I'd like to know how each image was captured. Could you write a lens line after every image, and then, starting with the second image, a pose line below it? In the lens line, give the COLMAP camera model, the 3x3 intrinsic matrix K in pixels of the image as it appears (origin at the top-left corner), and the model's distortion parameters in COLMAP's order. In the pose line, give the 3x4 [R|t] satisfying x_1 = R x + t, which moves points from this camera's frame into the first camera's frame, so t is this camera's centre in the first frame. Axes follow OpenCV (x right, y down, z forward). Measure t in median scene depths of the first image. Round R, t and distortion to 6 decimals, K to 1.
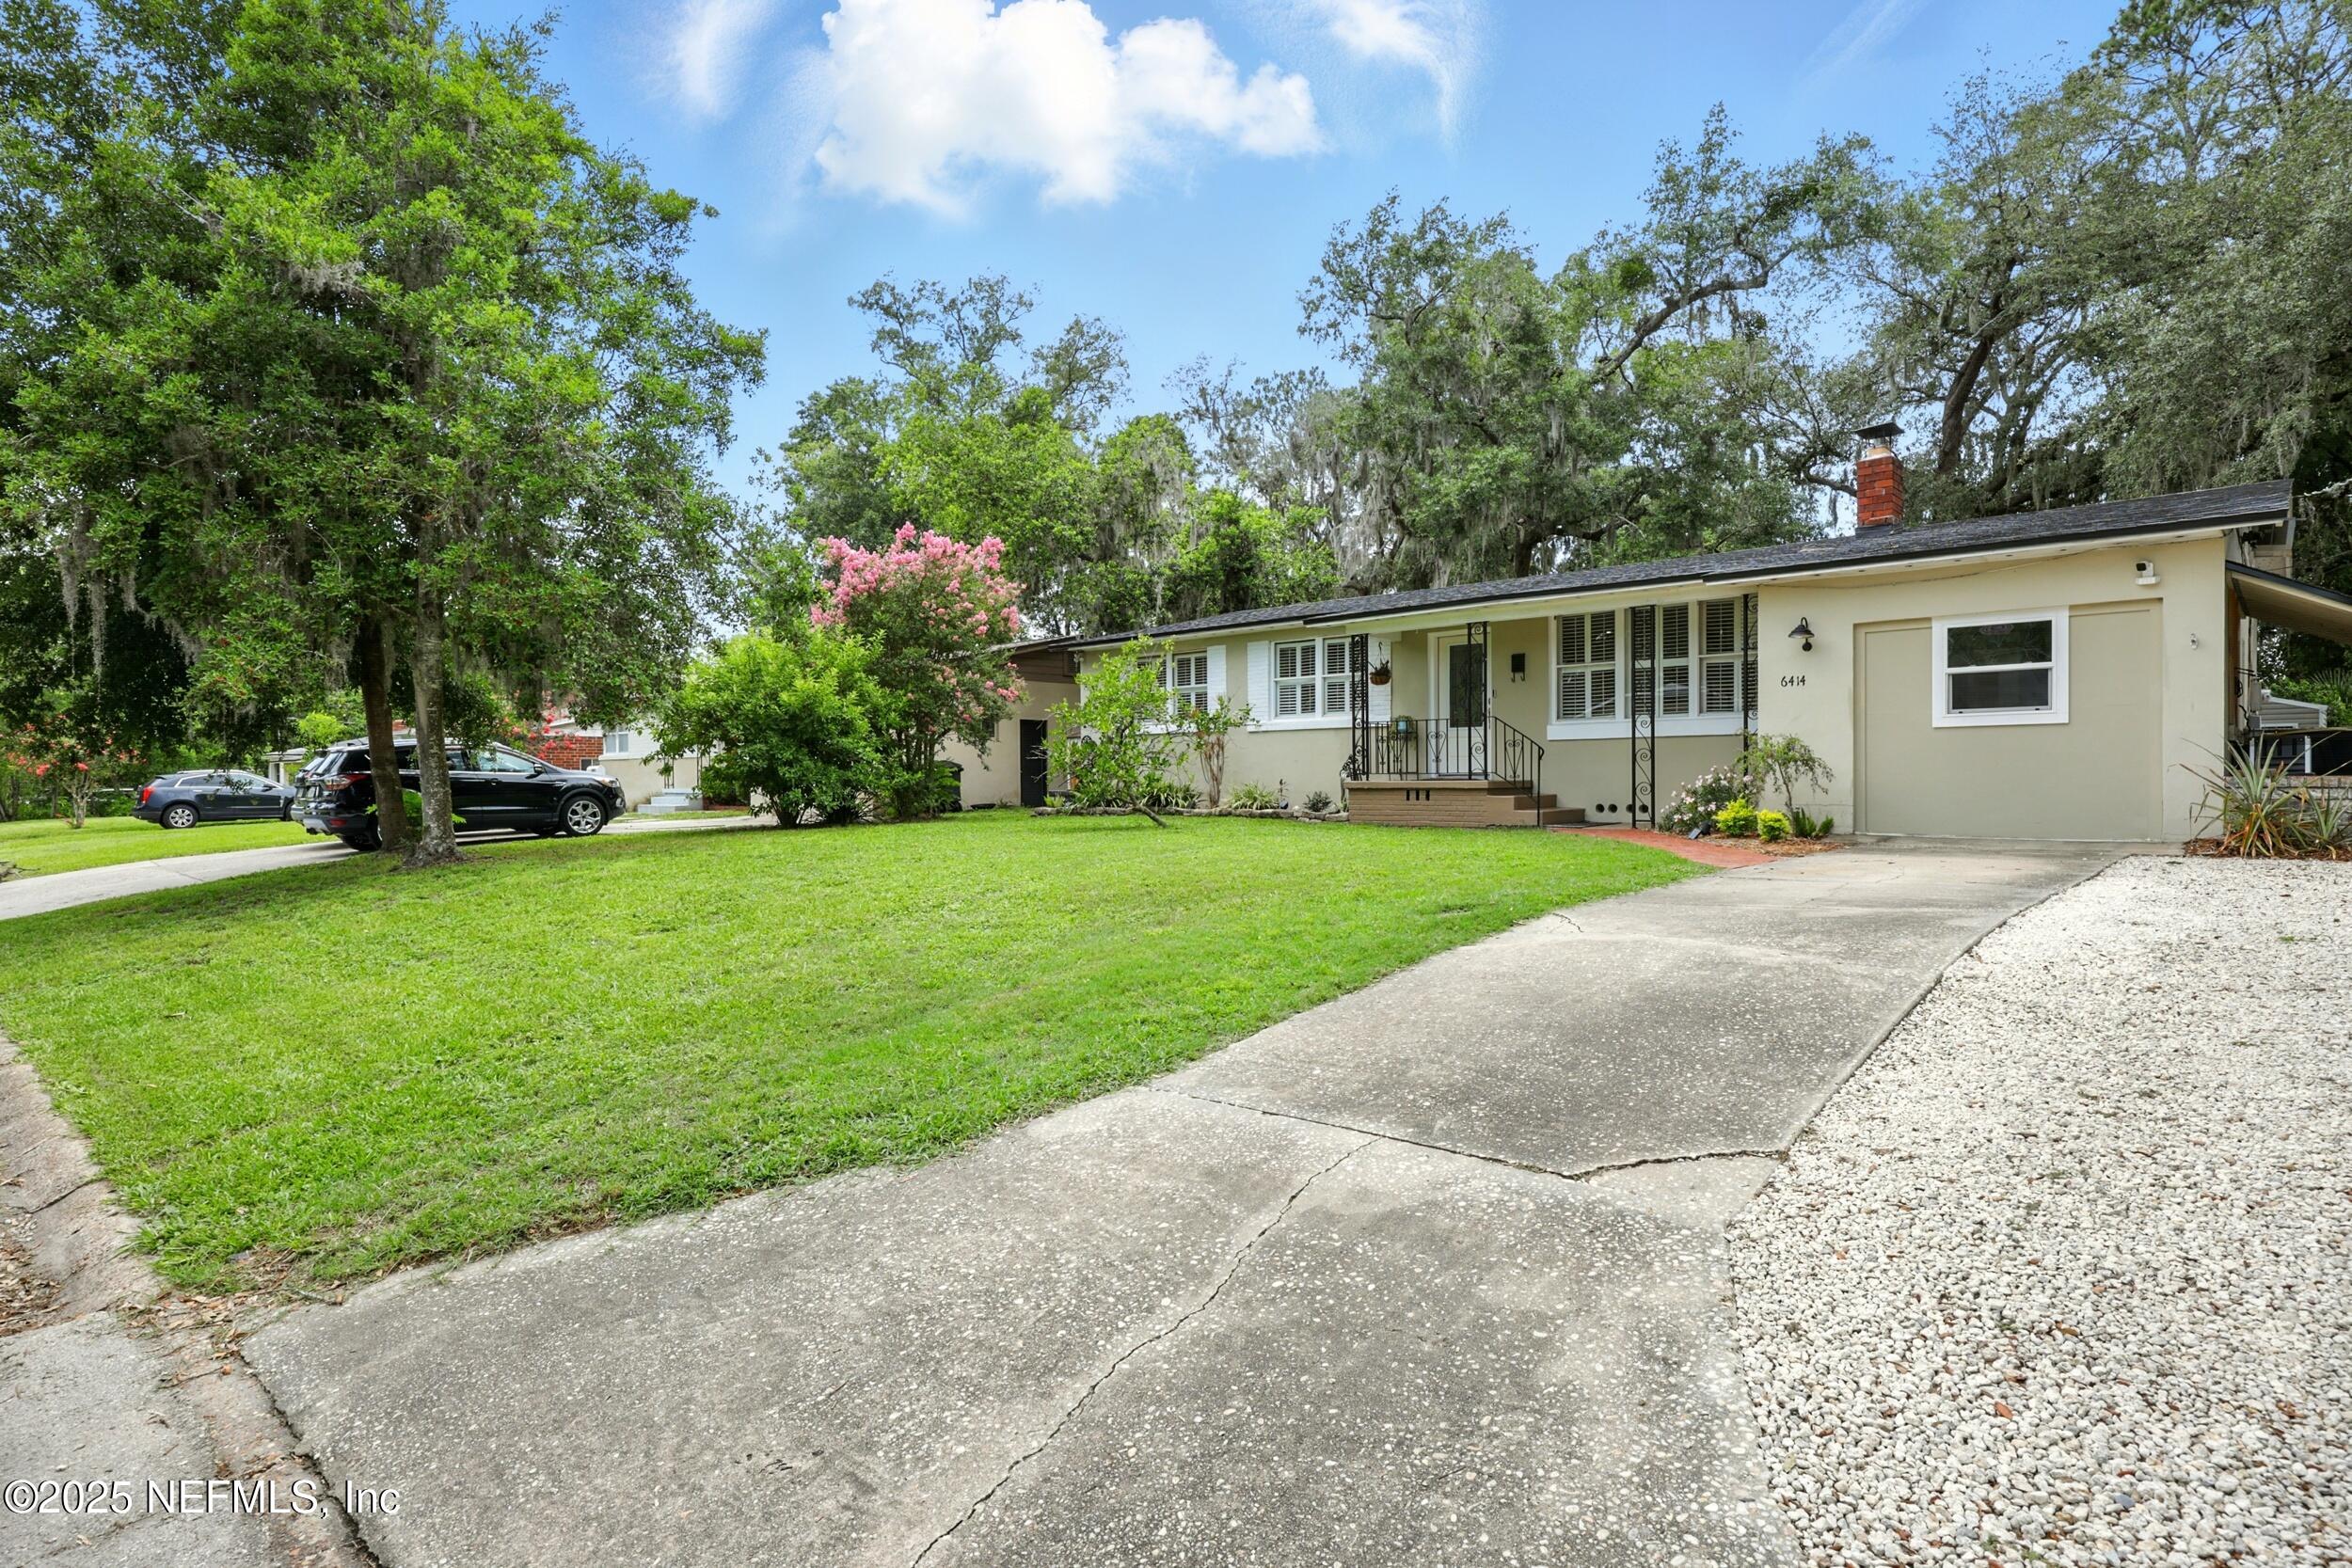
lens RADIAL K [[948.3, 0, 1169.5], [0, 948.3, 775.4], [0, 0, 1]] dist [0.000333, -0.000116]
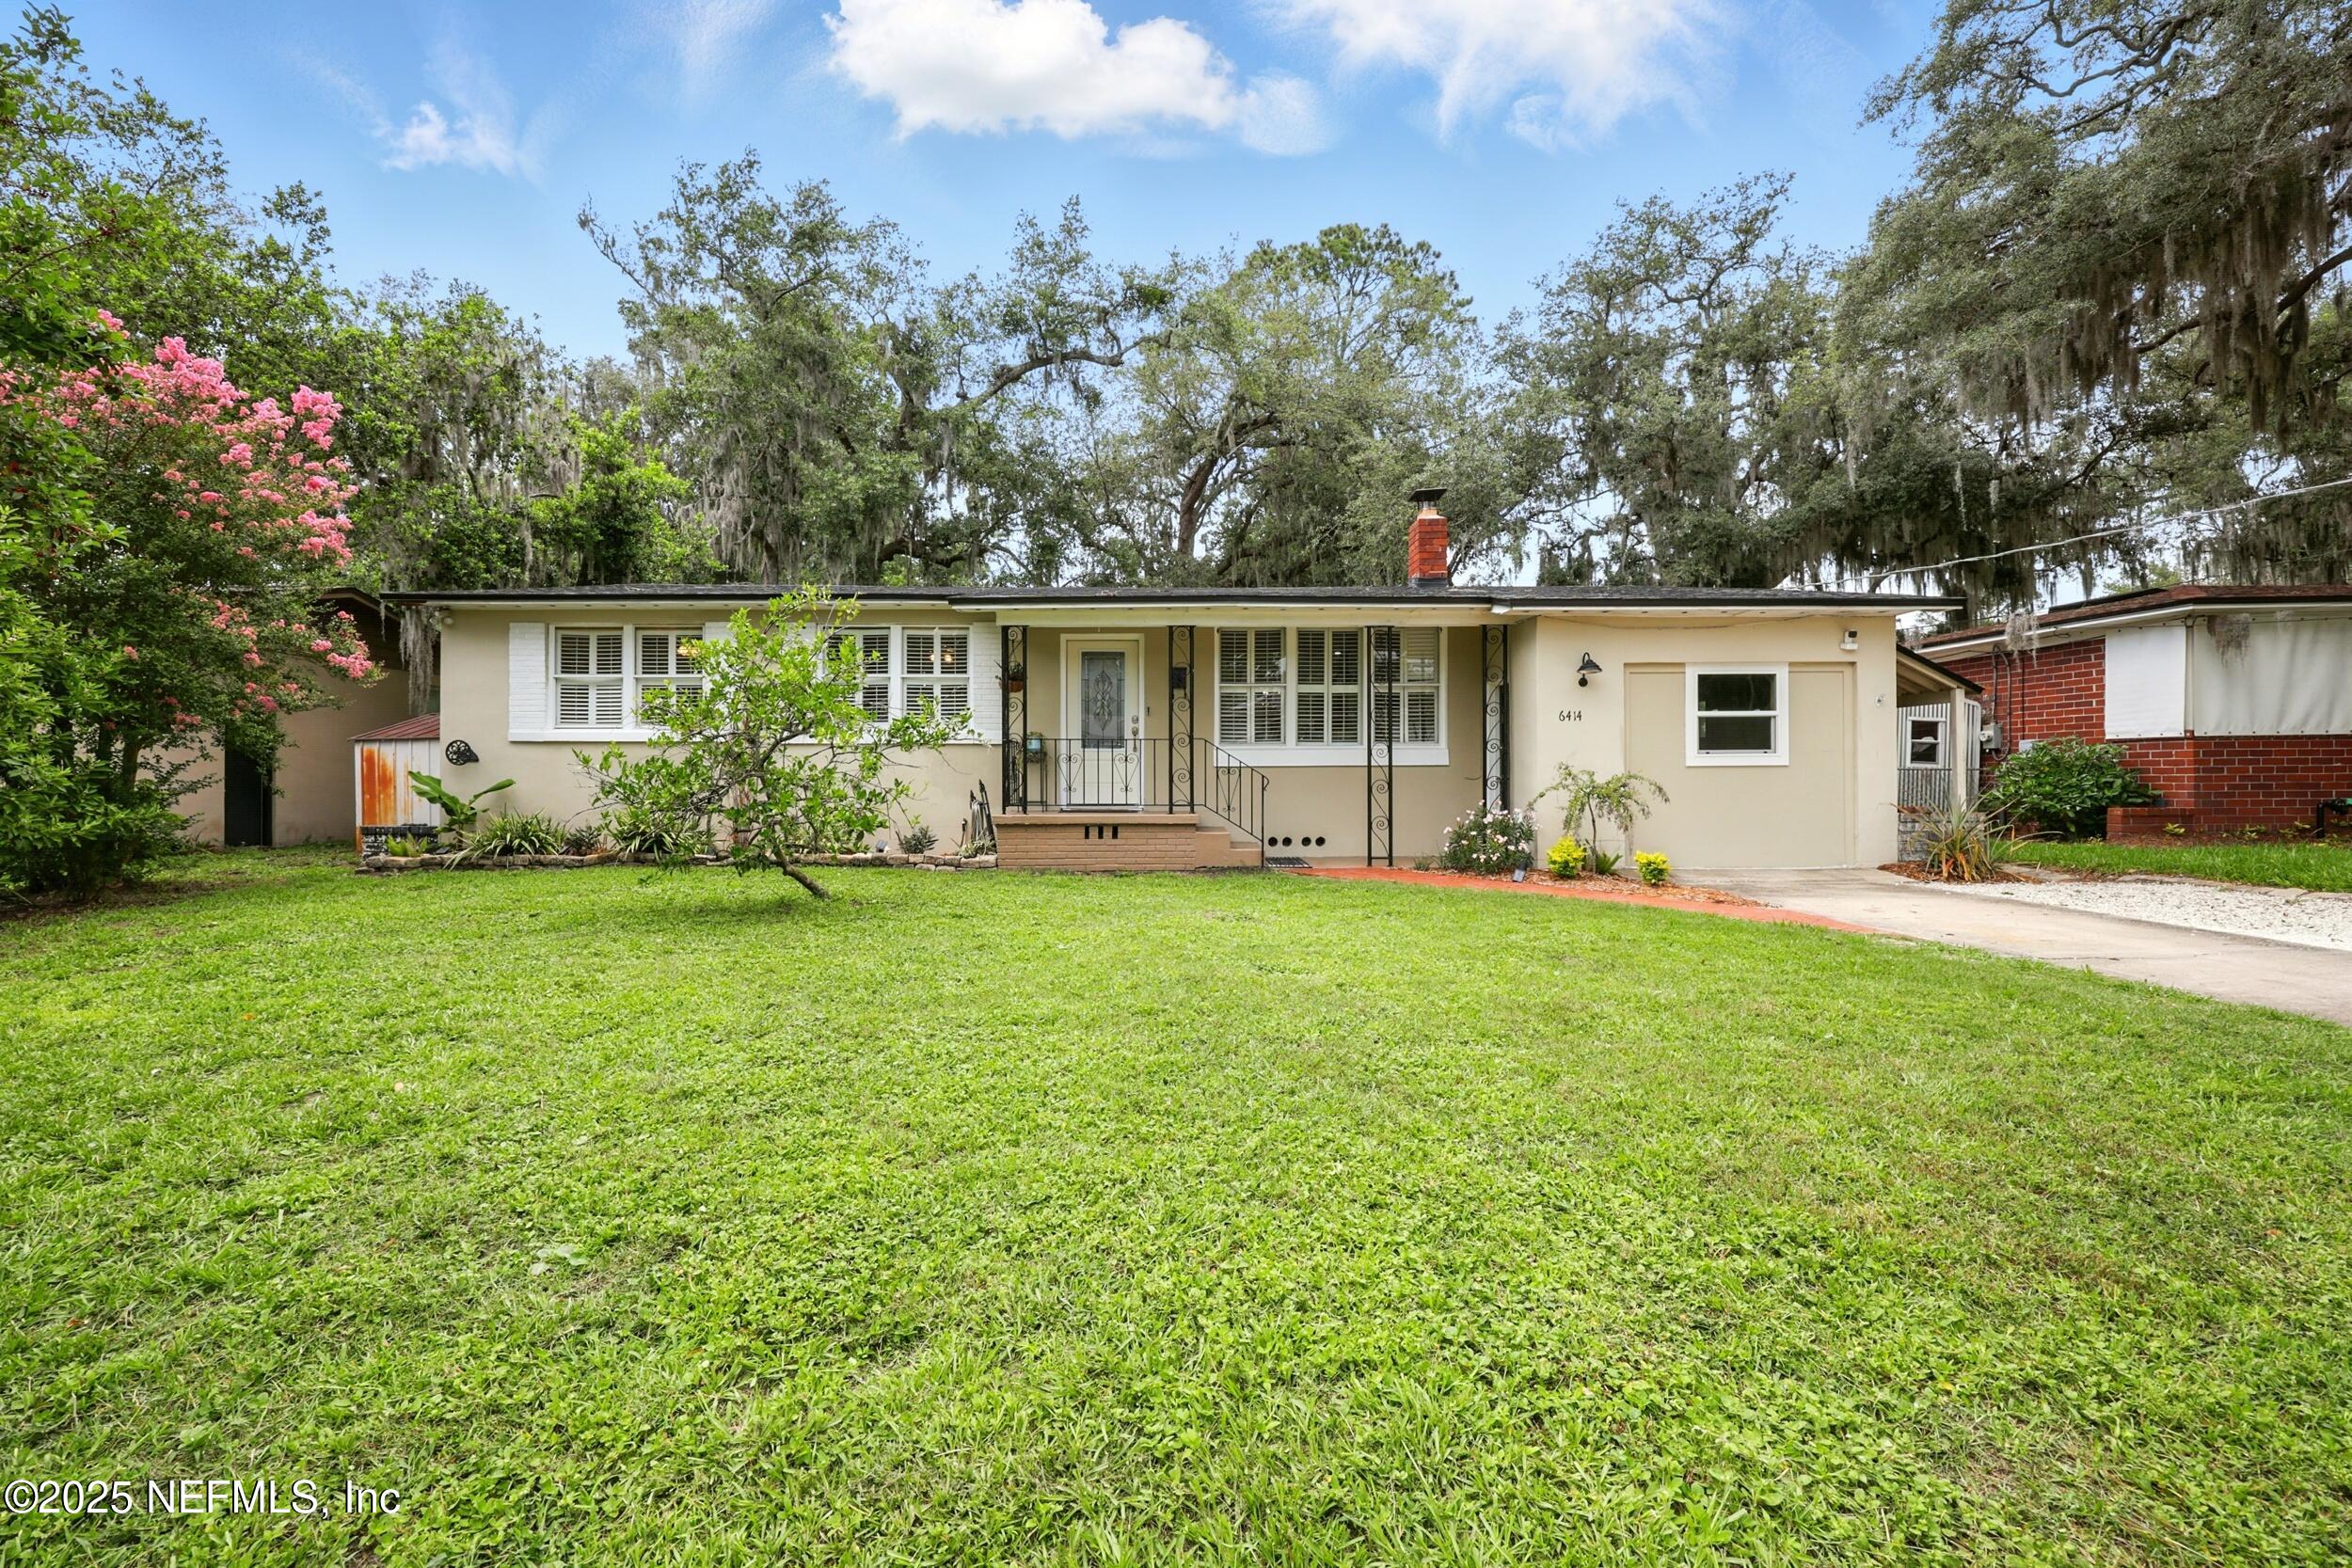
lens RADIAL K [[948.3, 0, 1169.5], [0, 948.3, 775.4], [0, 0, 1]] dist [0.000333, -0.000116]
pose [[0.773643, 0.009606, 0.633549, -0.217383], [0.000668, 0.999872, -0.015976, -0.015751], [-0.633621, 0.012783, 0.773538, 0.366759]]
